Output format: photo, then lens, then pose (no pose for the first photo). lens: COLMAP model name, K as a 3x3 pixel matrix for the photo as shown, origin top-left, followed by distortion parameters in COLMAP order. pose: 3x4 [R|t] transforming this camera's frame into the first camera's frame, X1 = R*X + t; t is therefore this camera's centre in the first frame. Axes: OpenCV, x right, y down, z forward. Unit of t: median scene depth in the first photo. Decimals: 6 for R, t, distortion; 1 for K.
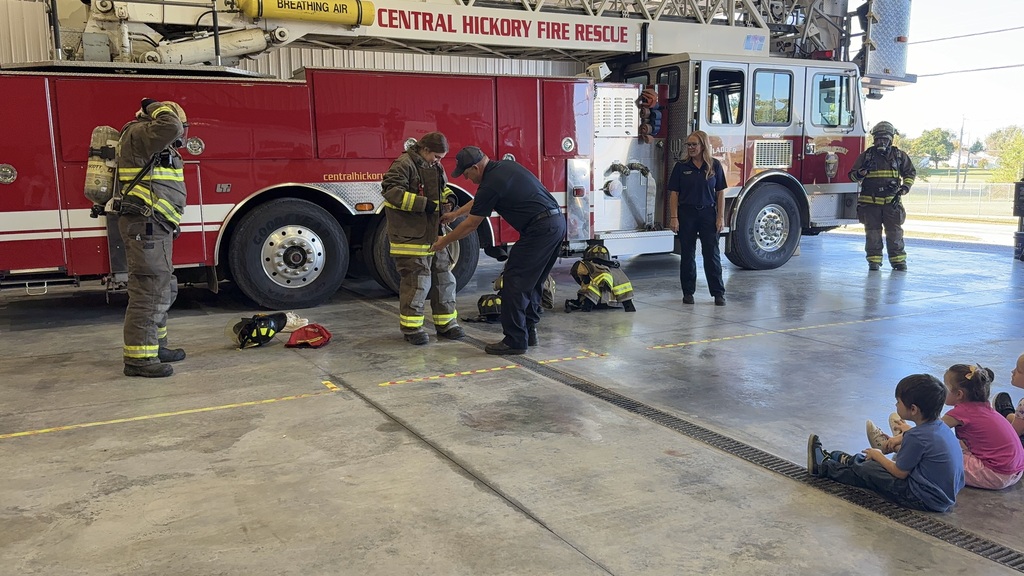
lens RADIAL K [[857.1, 0, 497.4], [0, 857.1, 288.7], [0, 0, 1]] dist [0.169802, -0.373387]
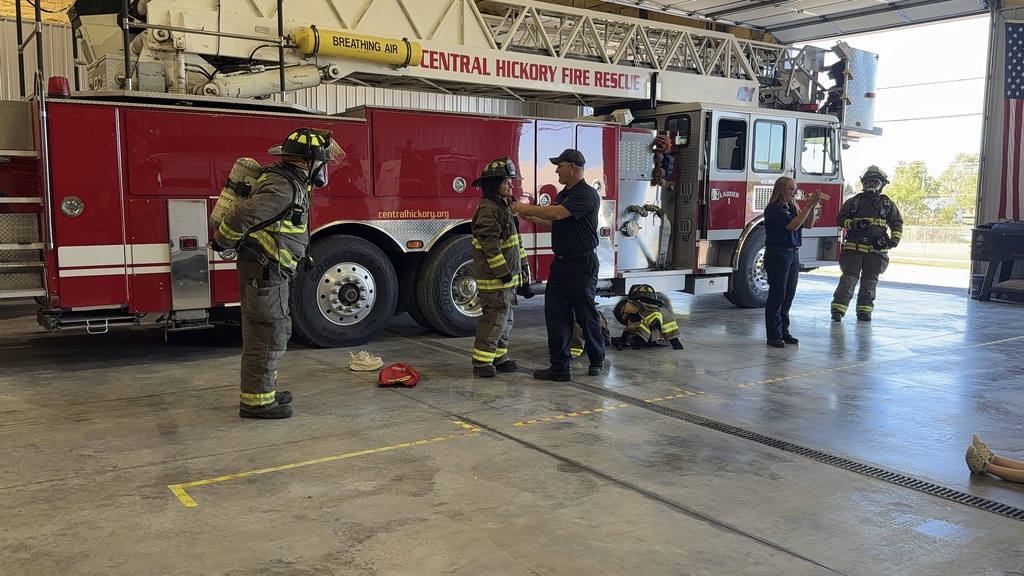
lens RADIAL K [[857.1, 0, 497.4], [0, 857.1, 288.7], [0, 0, 1]] dist [0.169802, -0.373387]
pose [[0.991134, 0.008466, 0.132594, -0.198487], [-0.003720, 0.999345, -0.036001, -0.008060], [-0.132812, 0.035189, 0.990516, -0.003343]]
